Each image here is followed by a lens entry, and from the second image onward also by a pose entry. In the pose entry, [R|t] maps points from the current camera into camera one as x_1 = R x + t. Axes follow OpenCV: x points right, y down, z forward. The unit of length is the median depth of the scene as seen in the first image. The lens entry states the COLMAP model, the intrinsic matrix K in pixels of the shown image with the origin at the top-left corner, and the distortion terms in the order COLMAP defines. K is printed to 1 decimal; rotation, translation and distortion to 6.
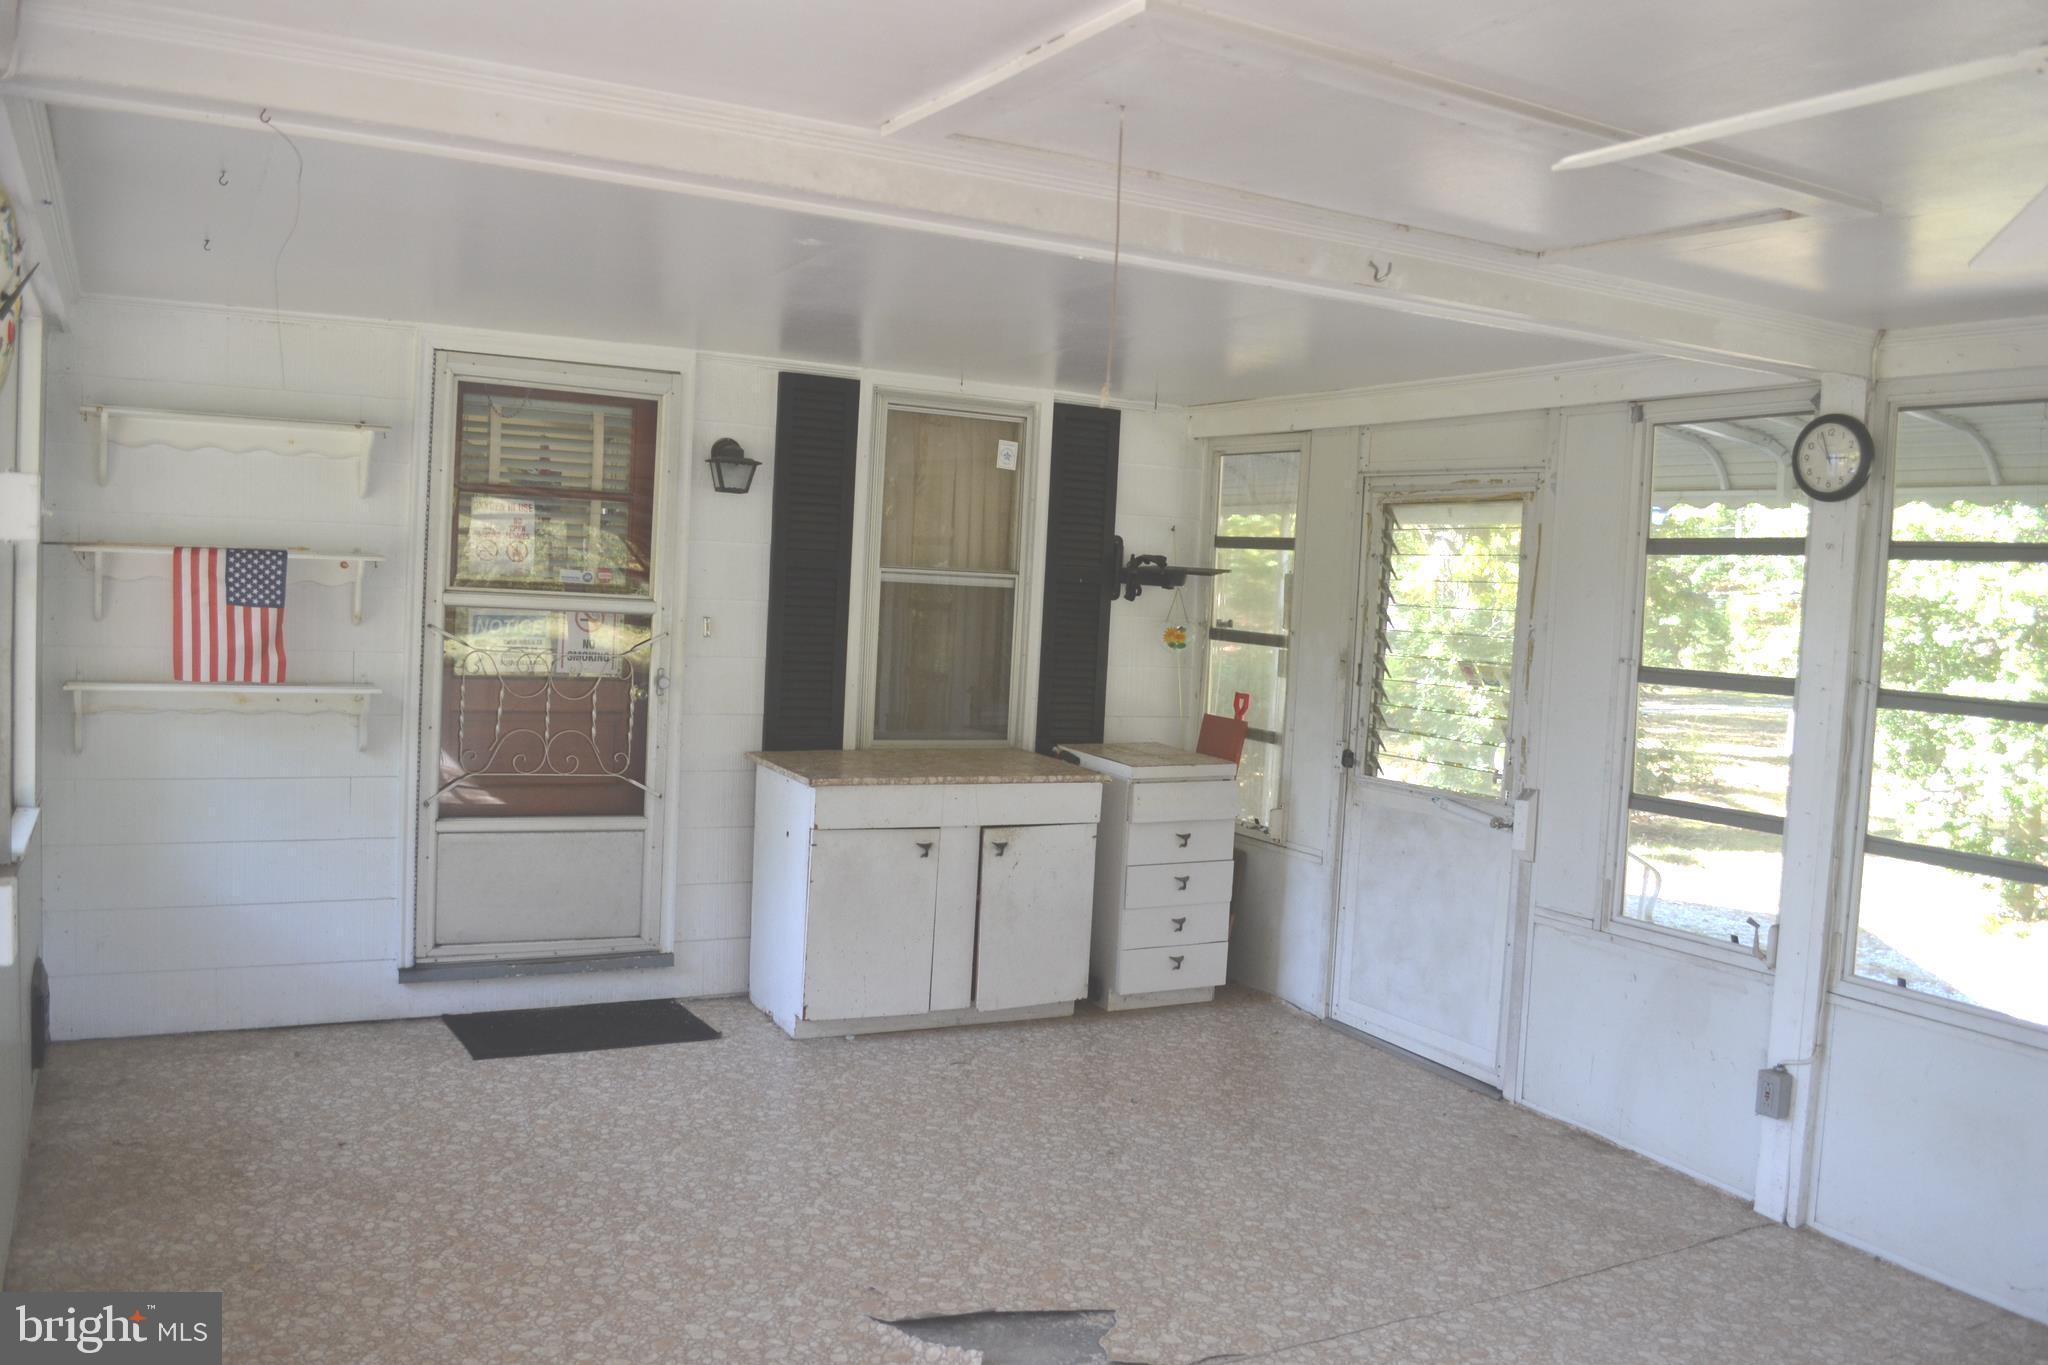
lens RADIAL K [[1657.1, 0, 1016.3], [0, 1657.1, 687.1], [0, 0, 1]] dist [-0.083118, 0.006071]
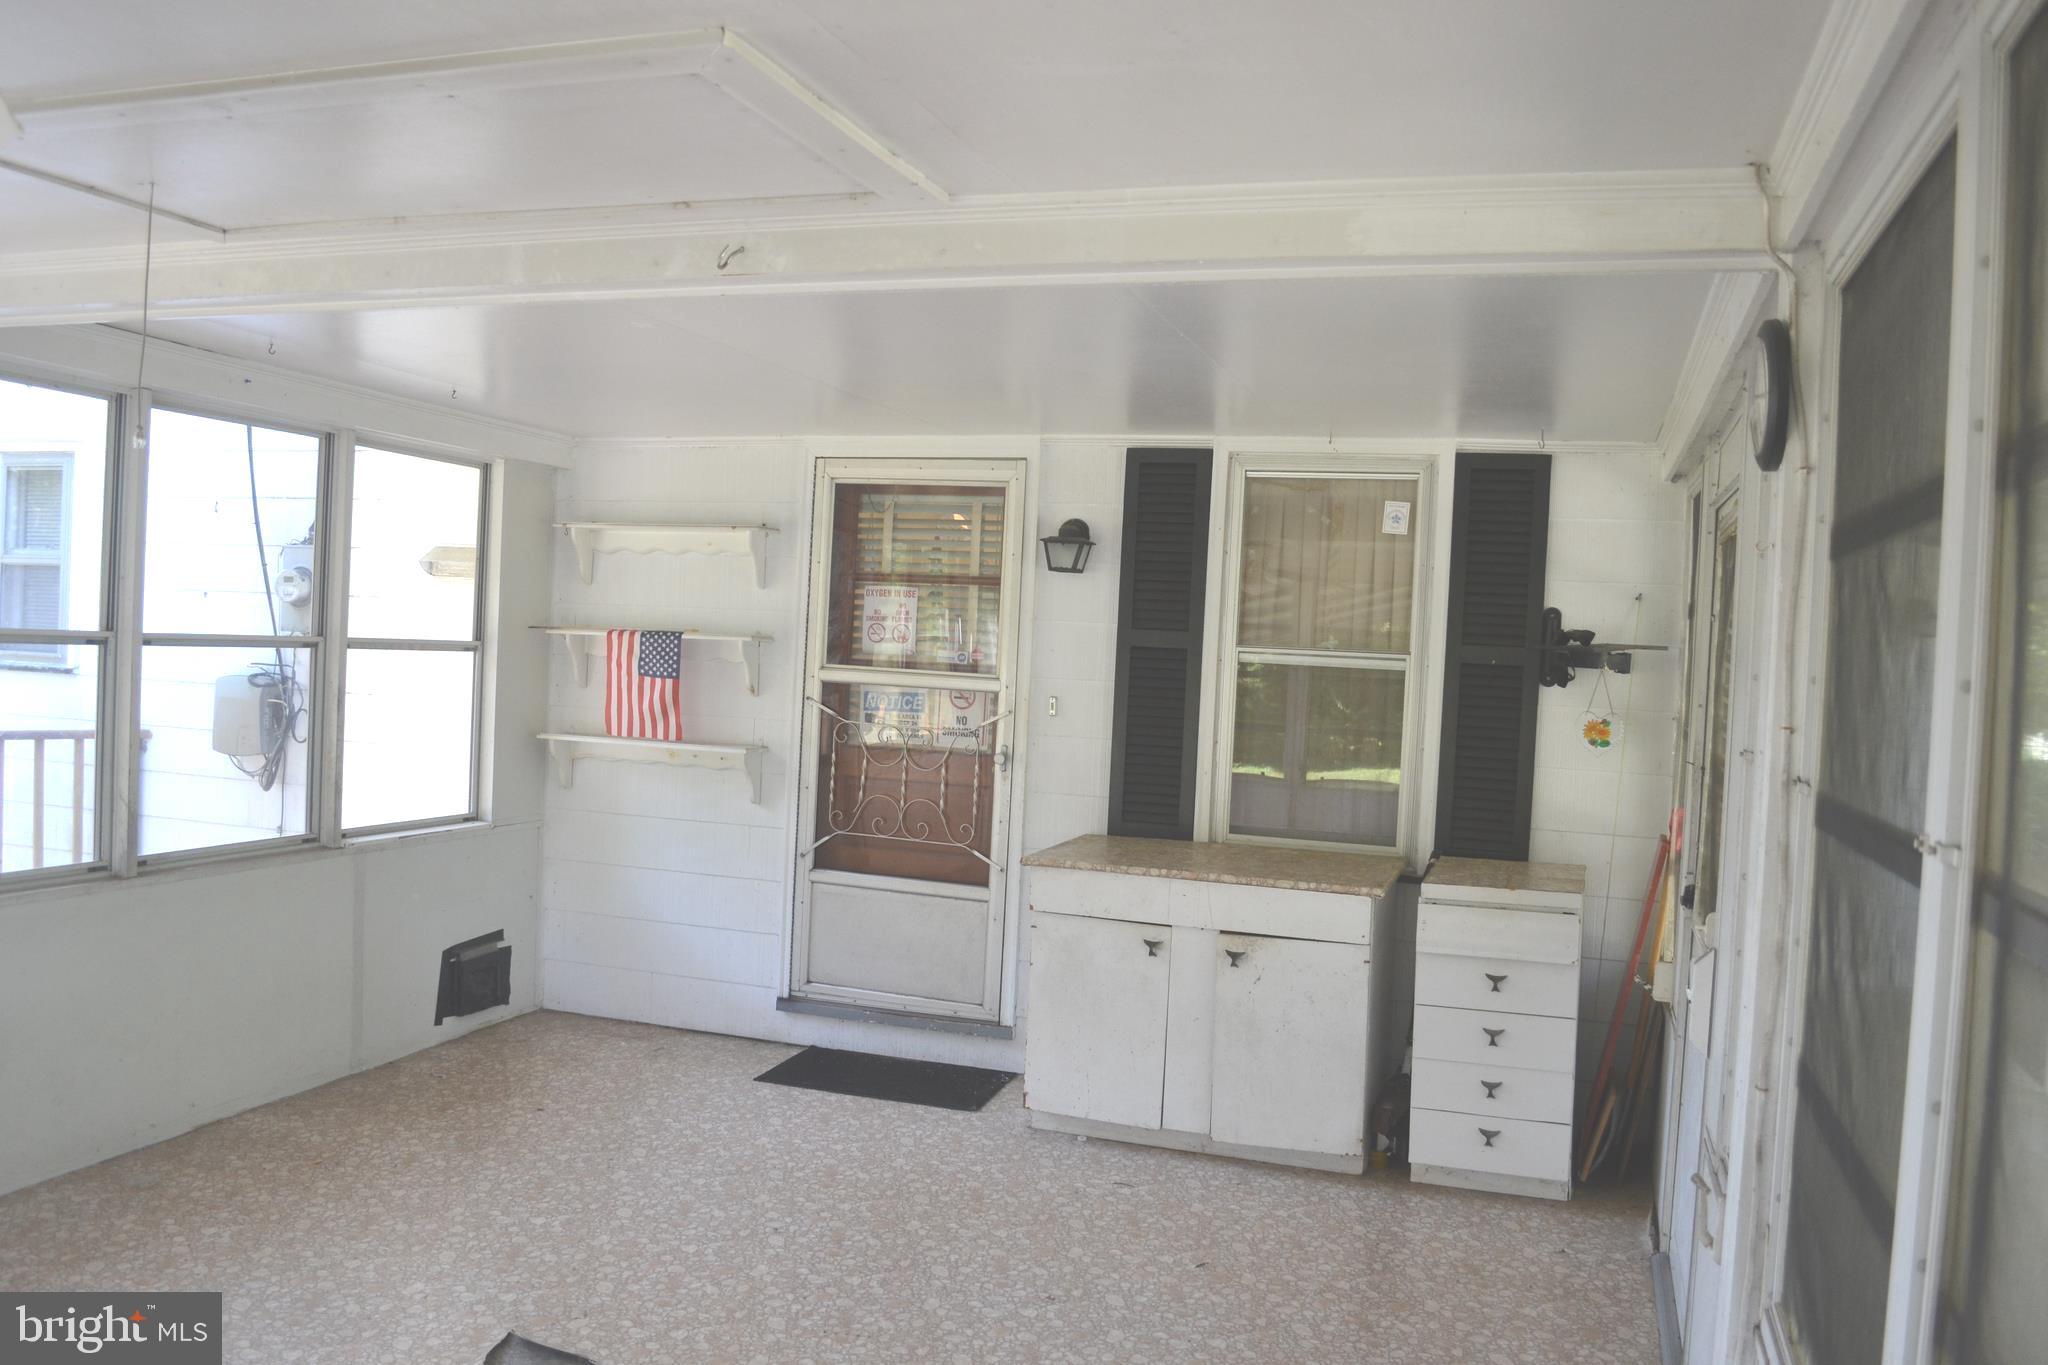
lens RADIAL K [[1657.1, 0, 1016.3], [0, 1657.1, 687.1], [0, 0, 1]] dist [-0.083118, 0.006071]
pose [[0.680334, 0.001225, -0.732902, 0.572257], [-0.059389, 0.996802, -0.053463, 0.007699], [0.730492, 0.079899, 0.678231, 0.316682]]
